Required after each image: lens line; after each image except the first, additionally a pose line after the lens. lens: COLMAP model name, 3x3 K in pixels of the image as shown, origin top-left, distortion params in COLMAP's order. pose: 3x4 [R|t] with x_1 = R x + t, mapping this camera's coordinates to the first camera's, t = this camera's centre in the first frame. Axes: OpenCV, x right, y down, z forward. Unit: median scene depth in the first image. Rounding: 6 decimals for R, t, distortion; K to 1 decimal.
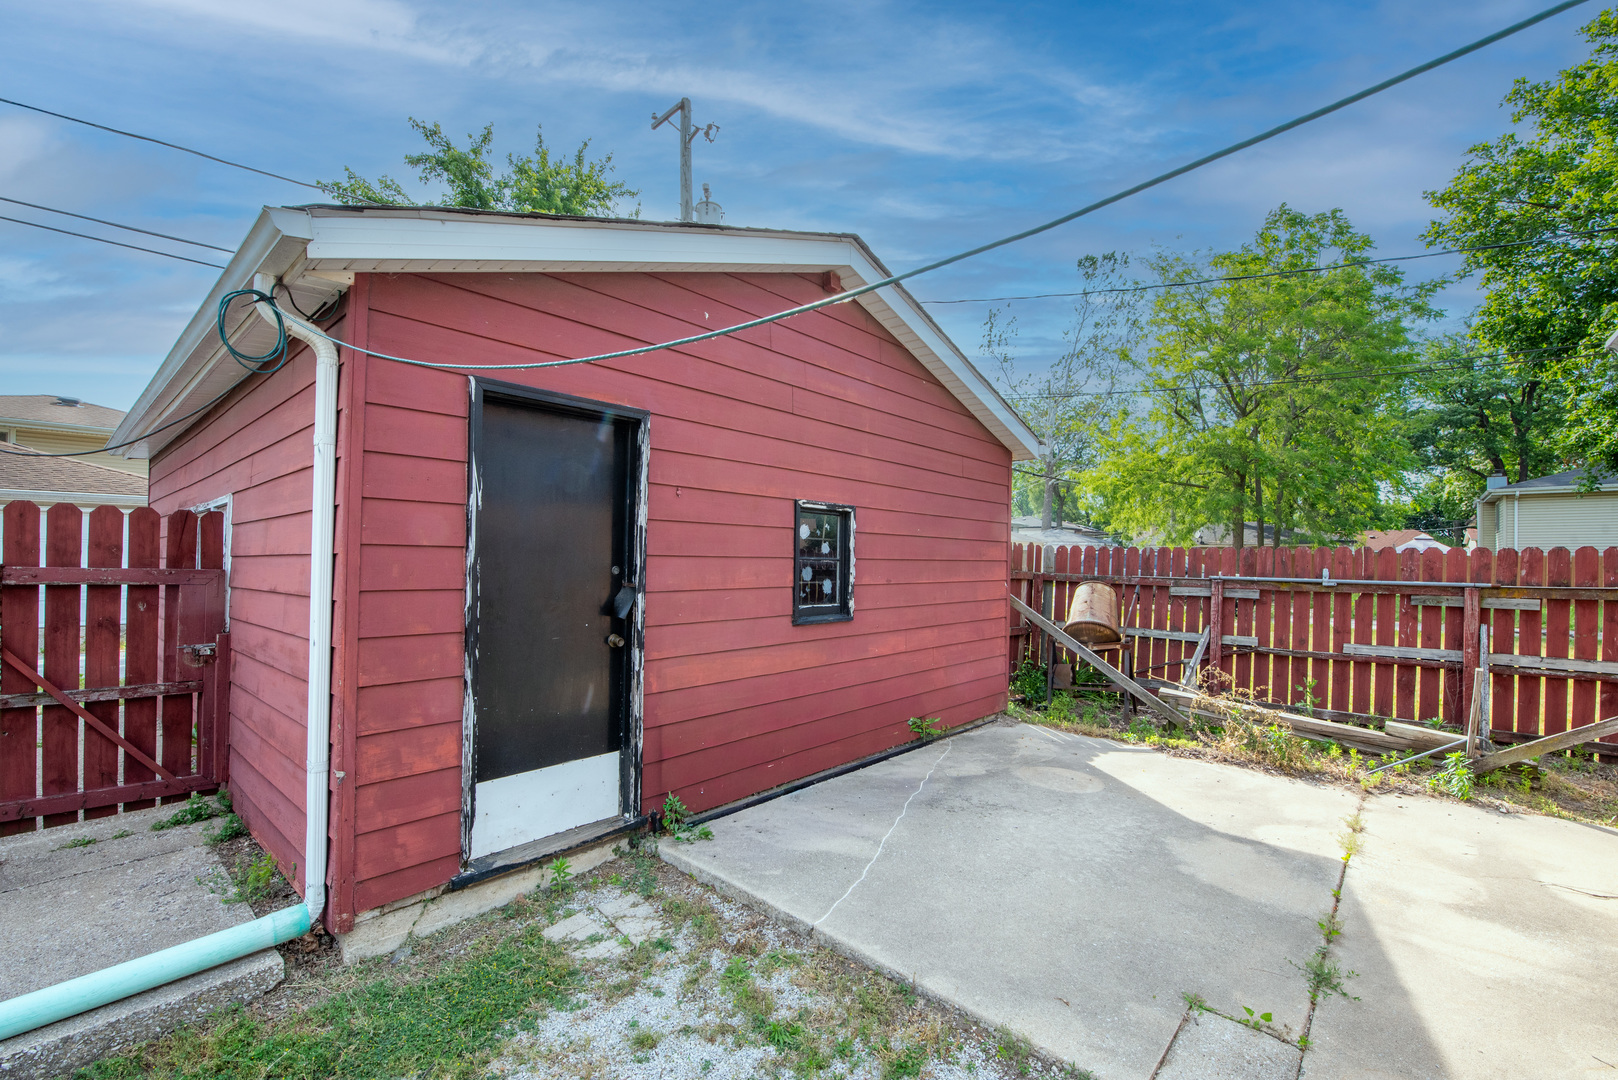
lens RADIAL K [[709.3, 0, 812.2], [0, 709.3, 555.4], [0, 0, 1]] dist [-0.011785, -0.004578]
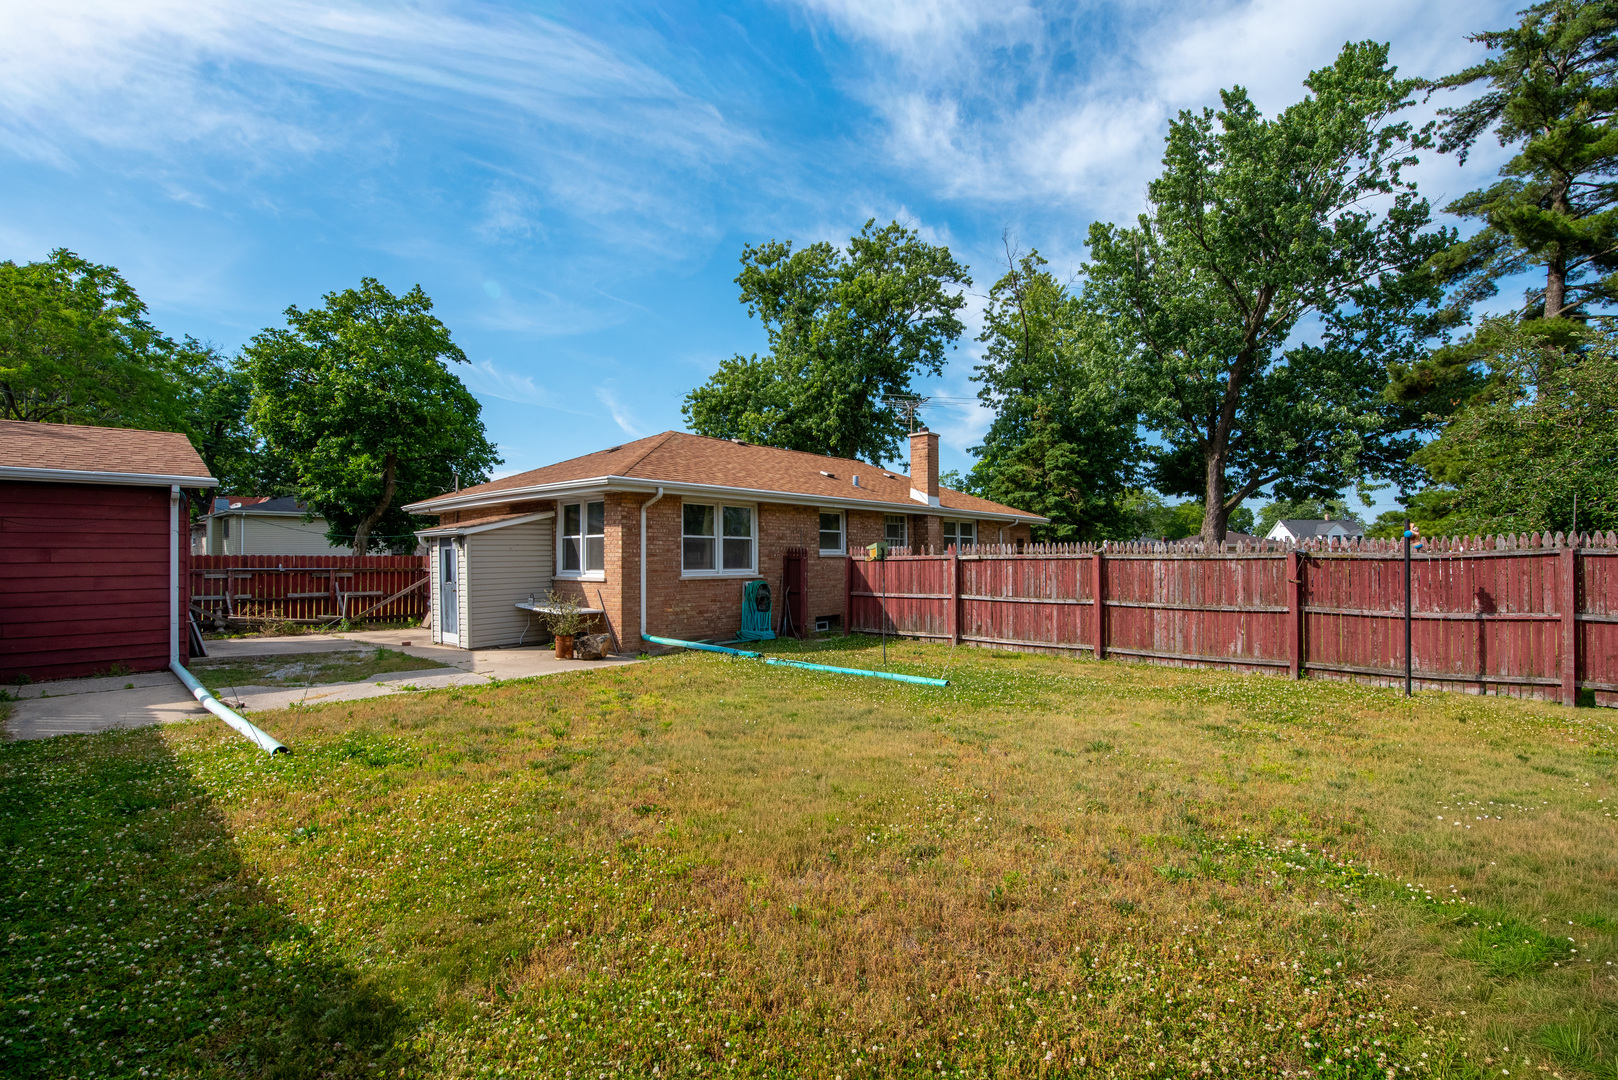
lens RADIAL K [[709.3, 0, 807.6], [0, 709.3, 546.4], [0, 0, 1]] dist [-0.011785, -0.004578]
pose [[0.023980, 0.012029, 0.999640, -1.576377], [-0.004759, 0.999918, -0.011919, -0.021897], [-0.999701, -0.004471, 0.024035, -0.851293]]
